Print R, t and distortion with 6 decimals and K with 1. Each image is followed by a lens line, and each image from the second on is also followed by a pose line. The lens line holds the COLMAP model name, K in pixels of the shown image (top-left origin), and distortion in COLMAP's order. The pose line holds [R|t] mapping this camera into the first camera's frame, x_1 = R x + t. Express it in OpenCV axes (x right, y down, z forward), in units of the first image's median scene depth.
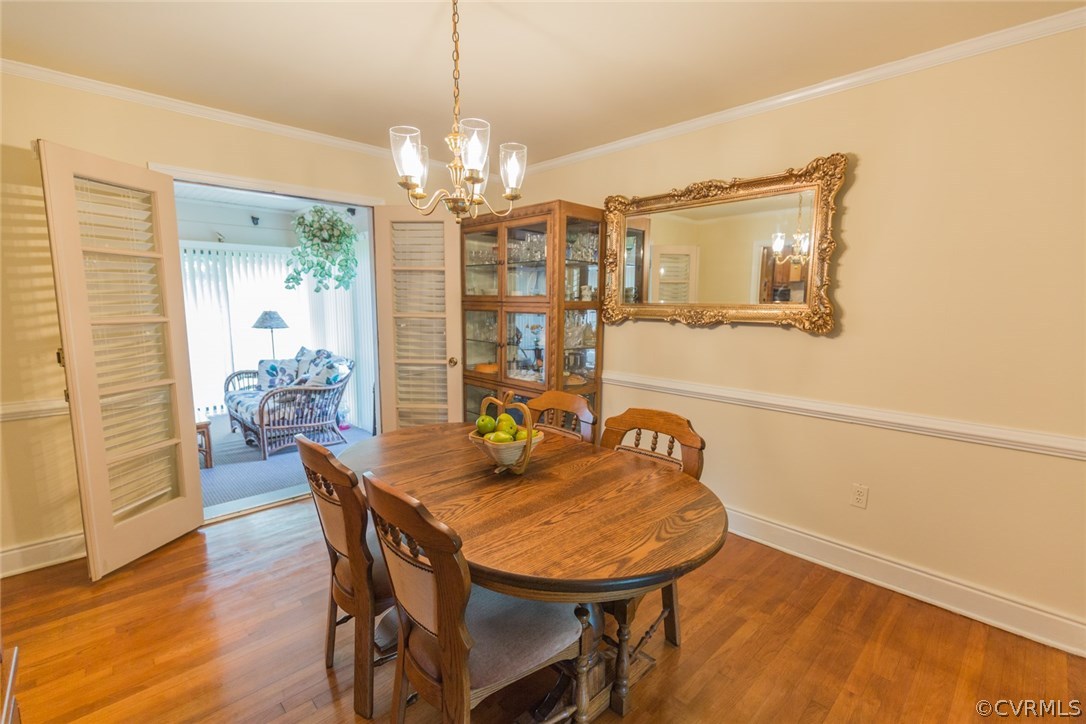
lens RADIAL K [[487.9, 0, 544.0], [0, 487.9, 364.2], [0, 0, 1]] dist [0.016130, -0.000151]
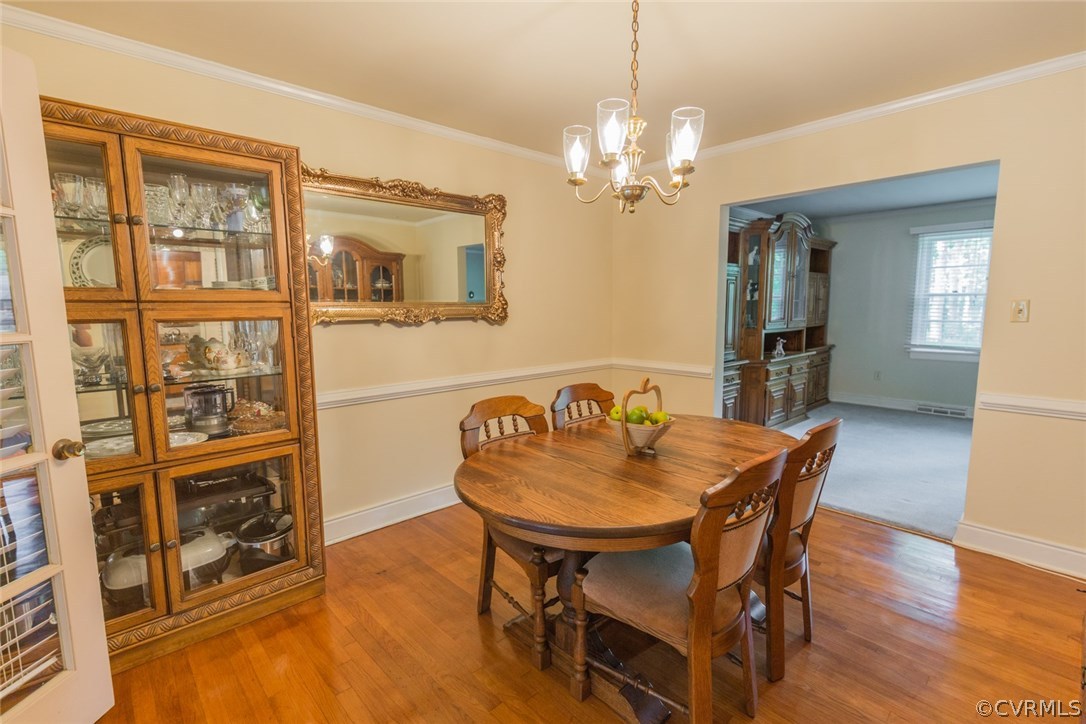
lens RADIAL K [[487.9, 0, 544.0], [0, 487.9, 364.2], [0, 0, 1]] dist [0.016130, -0.000151]
pose [[0.012199, -0.134971, 0.990774, -0.761333], [0.134925, 0.982009, 0.132116, -0.099714], [-0.990781, 0.132069, 0.030190, 0.779272]]
